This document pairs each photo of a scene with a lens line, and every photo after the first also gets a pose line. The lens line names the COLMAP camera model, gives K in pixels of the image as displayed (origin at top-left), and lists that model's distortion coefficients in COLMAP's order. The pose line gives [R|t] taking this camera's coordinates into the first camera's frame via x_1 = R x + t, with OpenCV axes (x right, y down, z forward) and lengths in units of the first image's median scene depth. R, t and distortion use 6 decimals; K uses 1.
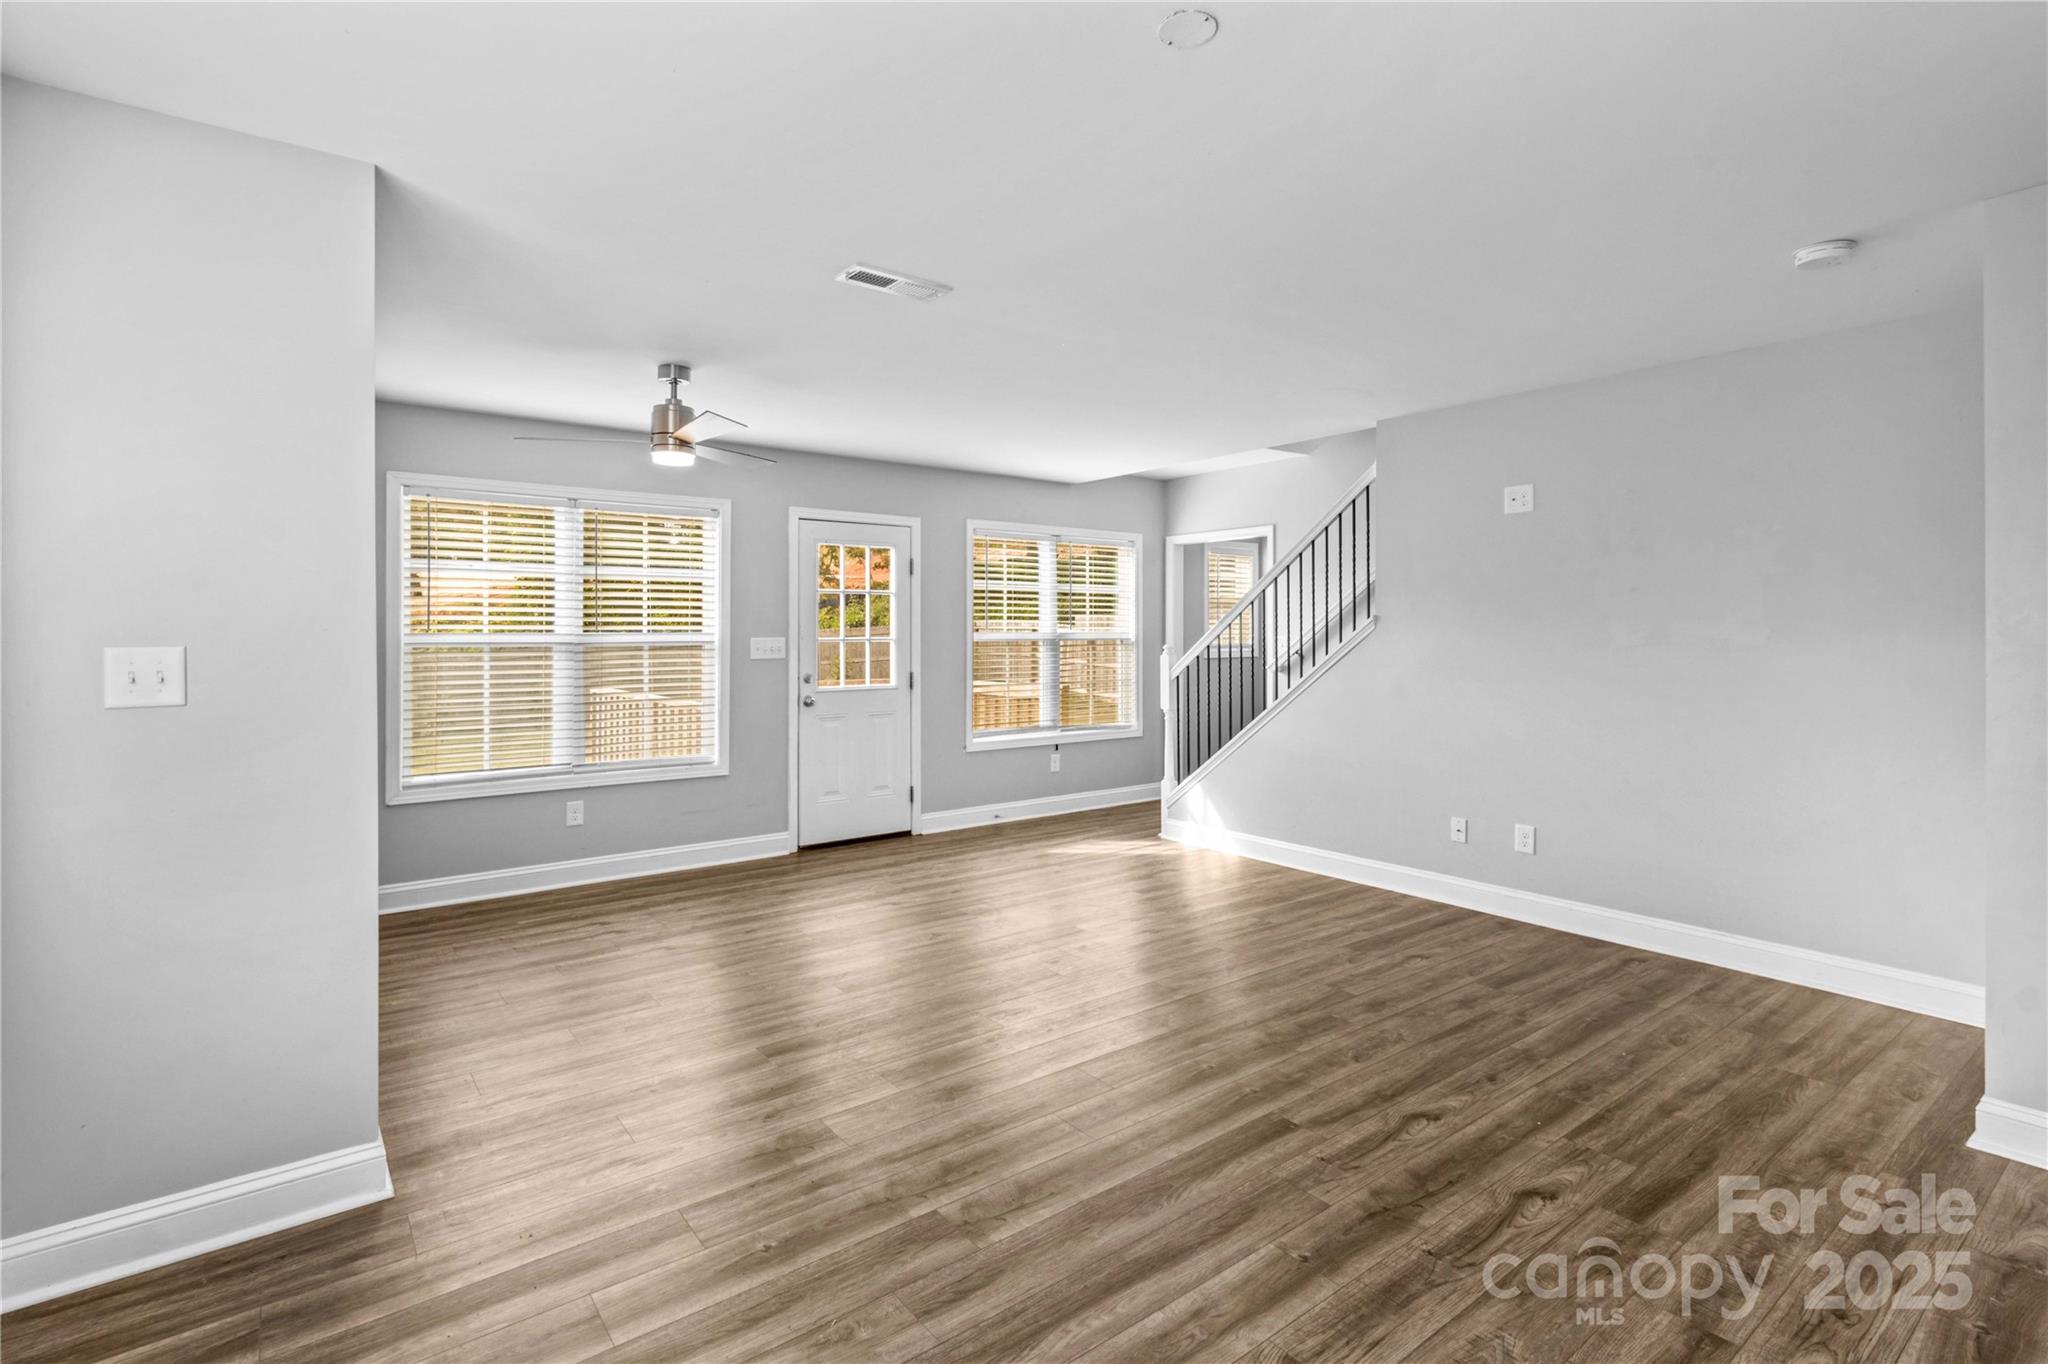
lens RADIAL K [[968.5, 0, 985.4], [0, 968.5, 641.9], [0, 0, 1]] dist [0.001693, -0.000393]
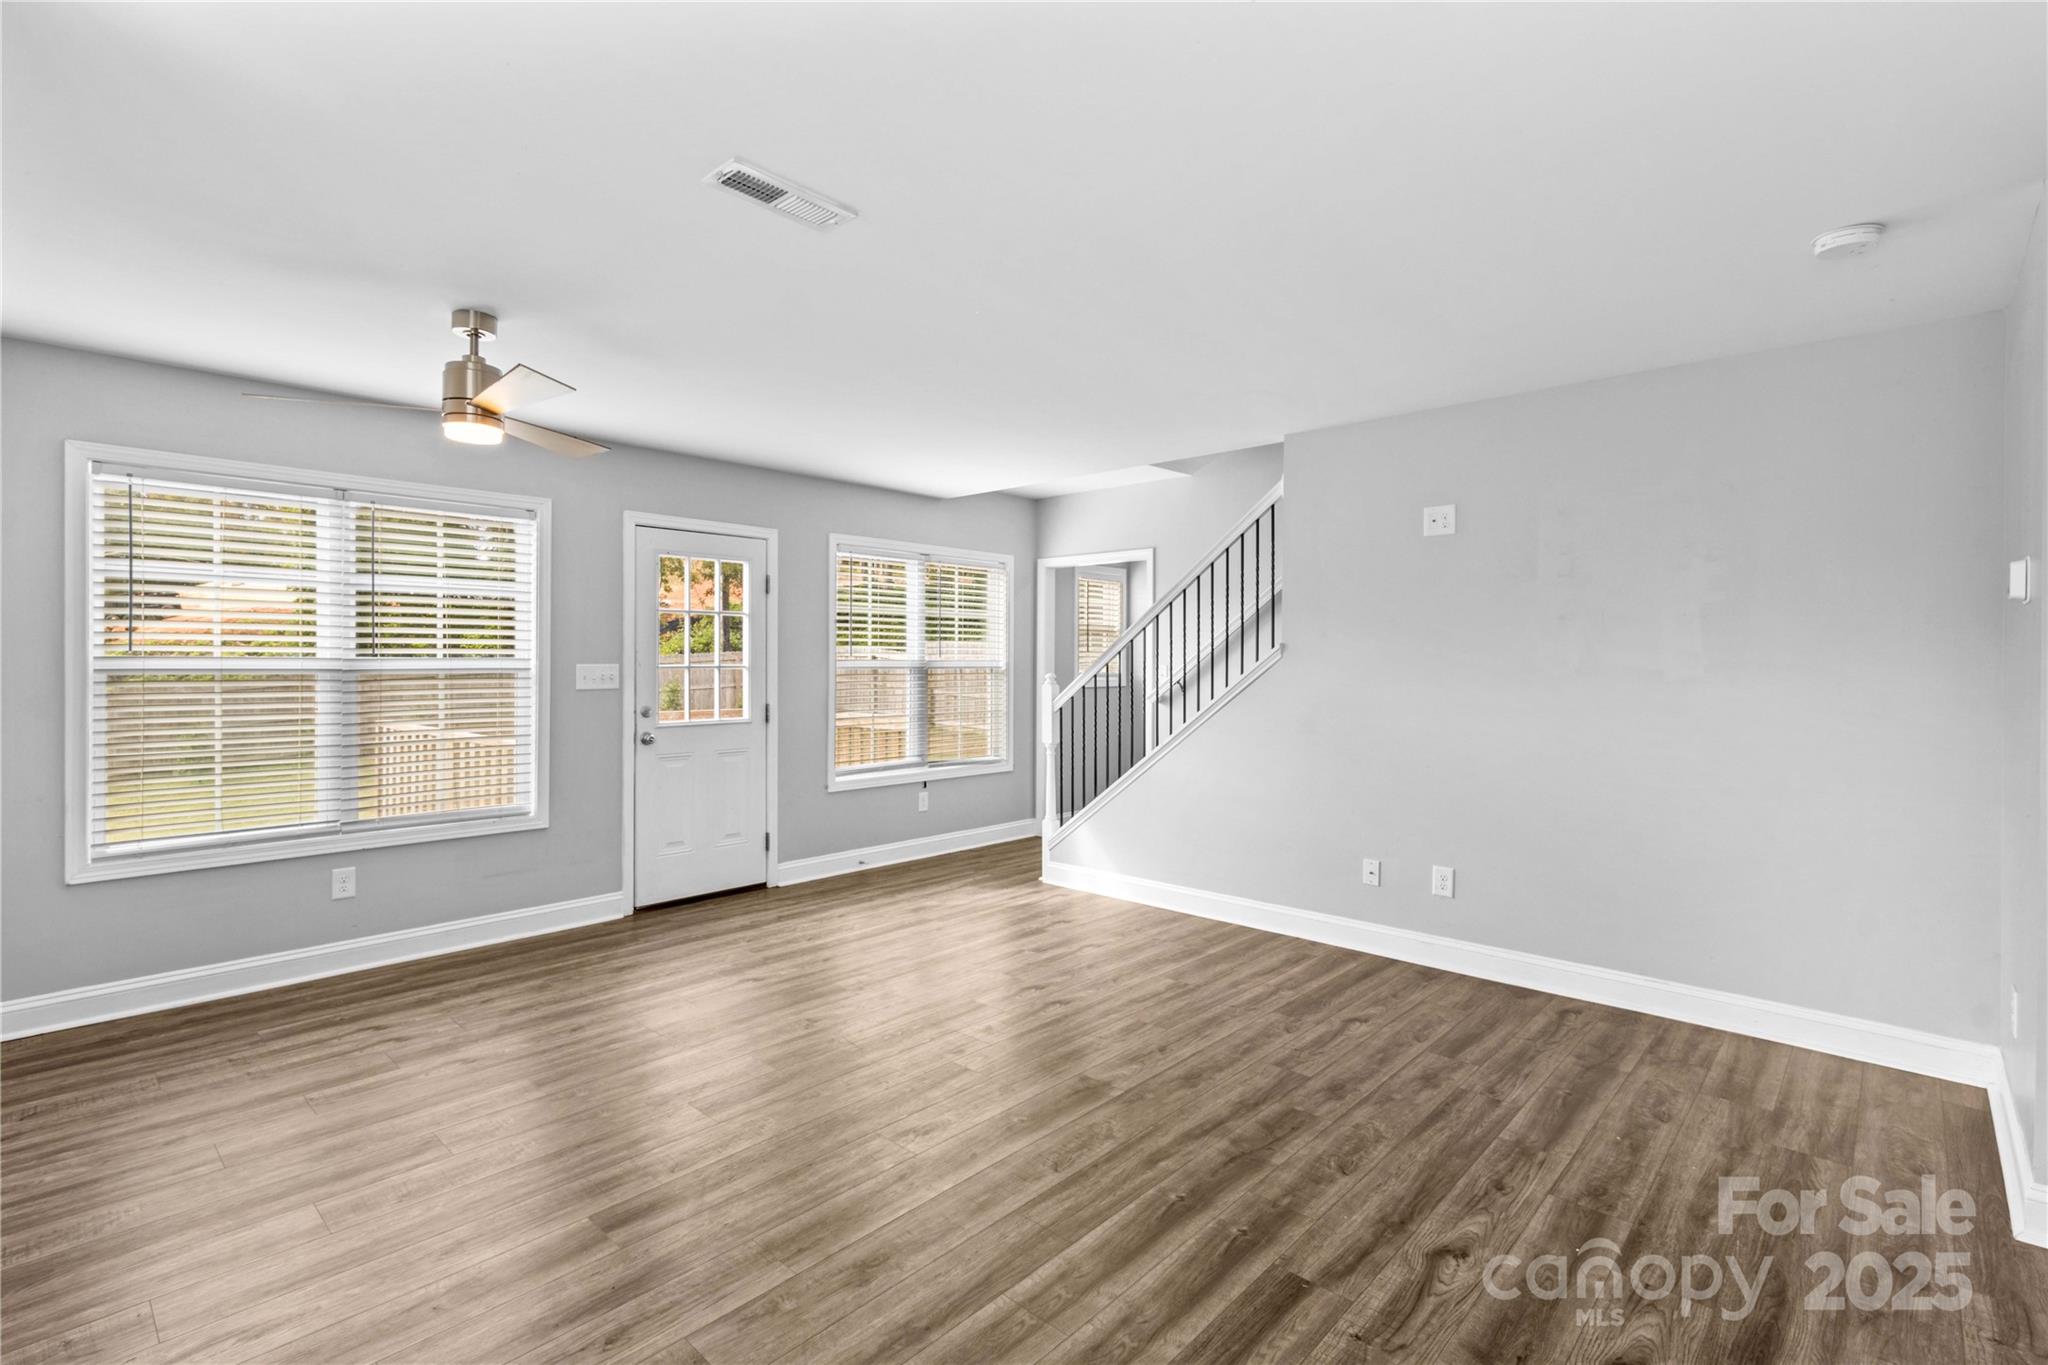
lens RADIAL K [[947.7, 0, 972.6], [0, 947.7, 676.2], [0, 0, 1]] dist [0.004007, -0.000725]
pose [[0.986729, 0.002301, 0.162360, -0.044390], [-0.003498, 0.999969, 0.007090, -0.001326], [-0.162338, -0.007563, 0.986706, 0.161066]]
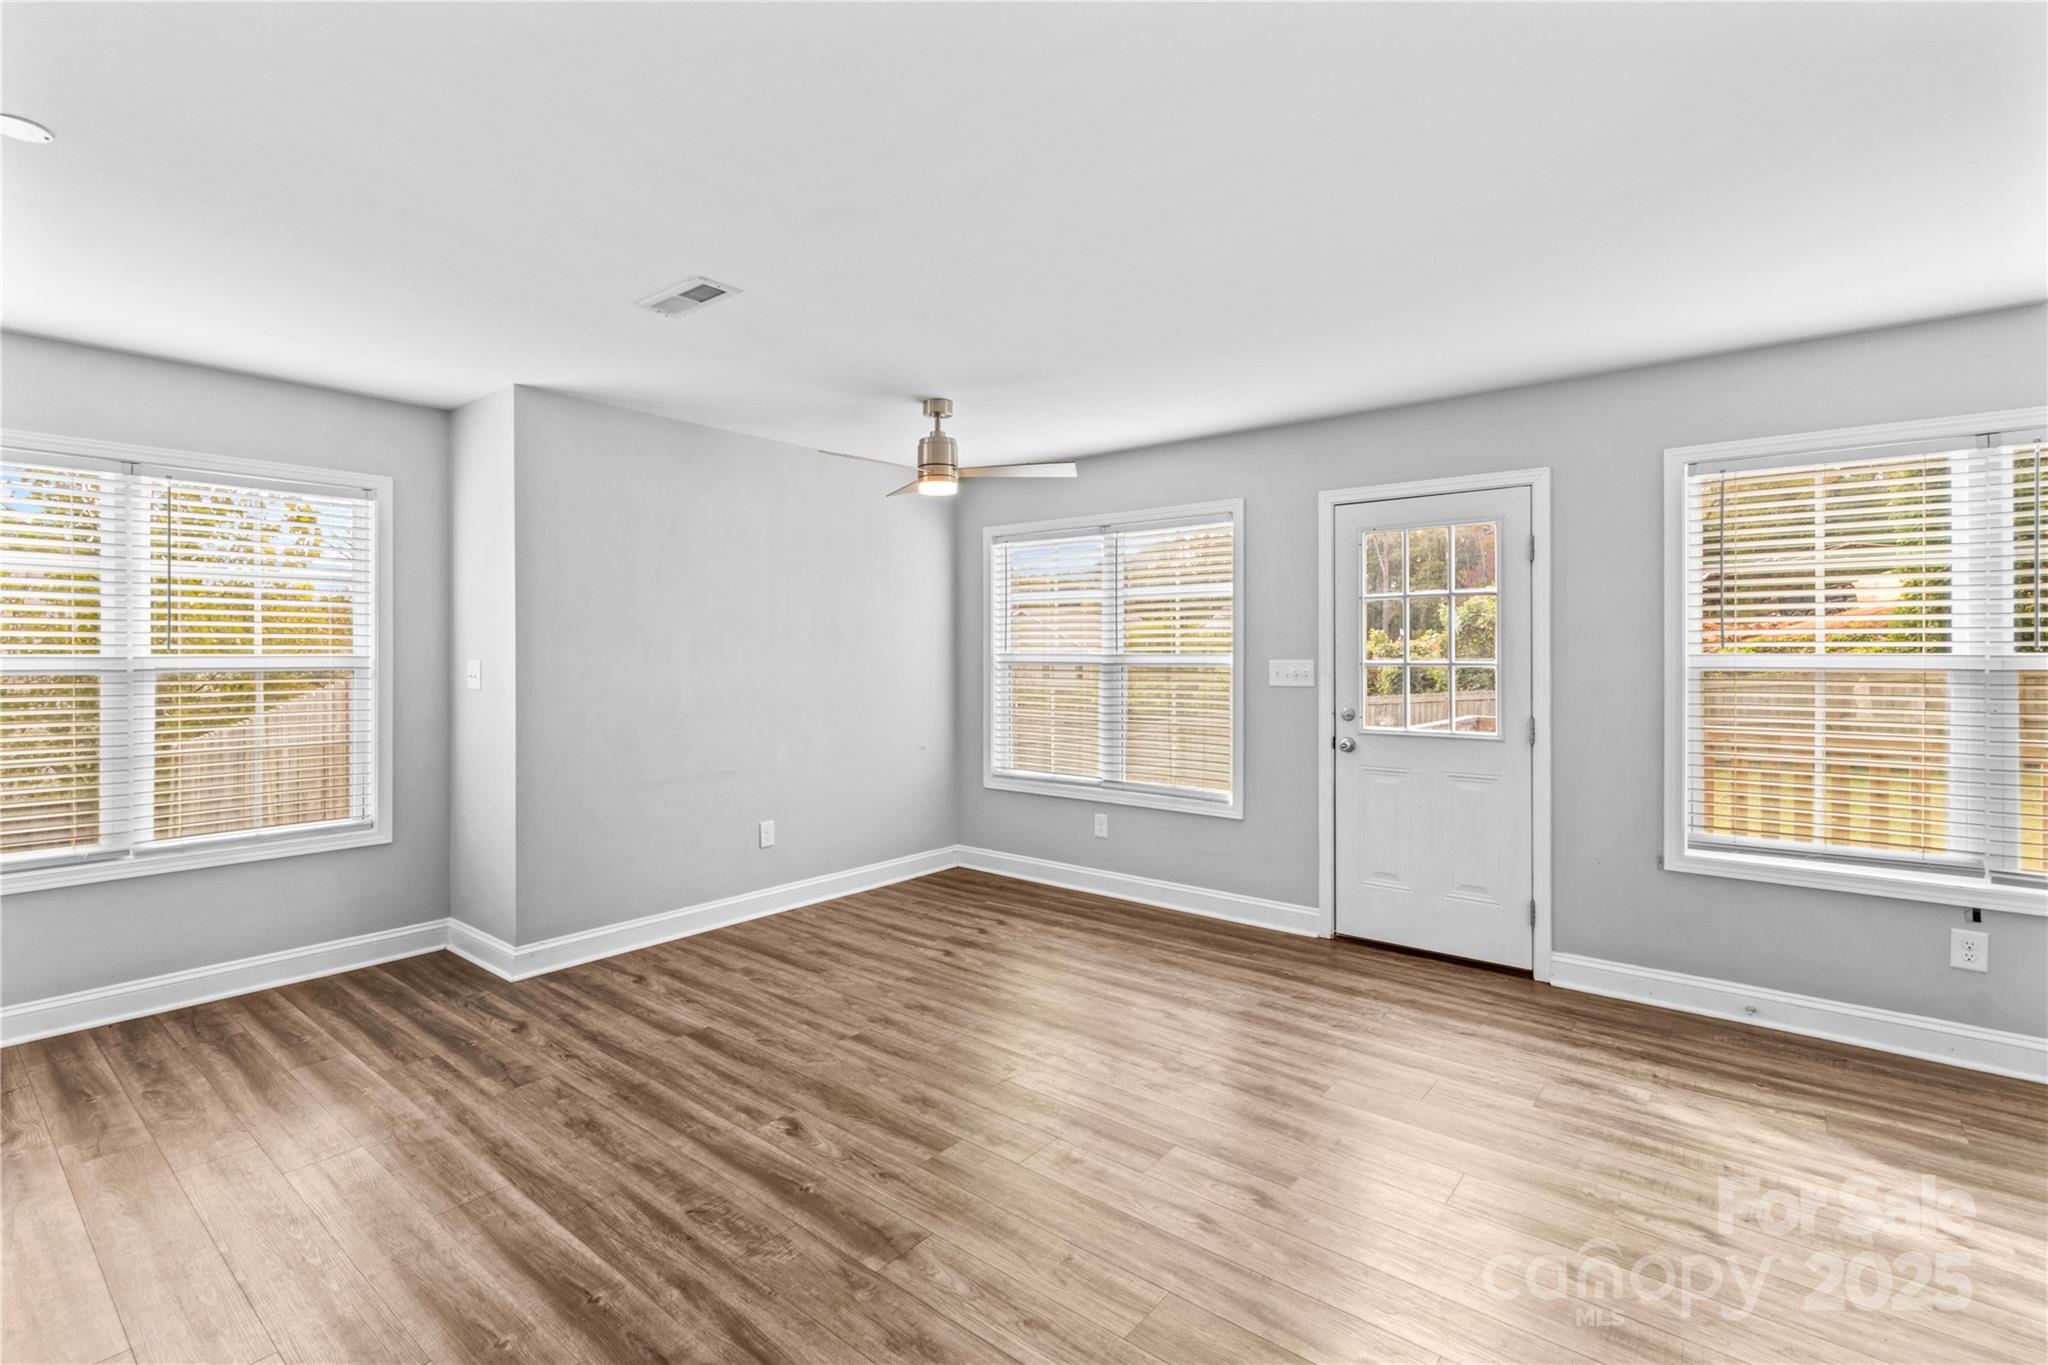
lens RADIAL K [[937.8, 0, 976.7], [0, 937.8, 658.0], [0, 0, 1]] dist [0.003752, -0.001510]
pose [[0.227783, 0.006749, -0.973689, 0.599962], [-0.009920, 0.999940, 0.004610, -0.008899], [0.973661, 0.008609, 0.227836, 0.715272]]
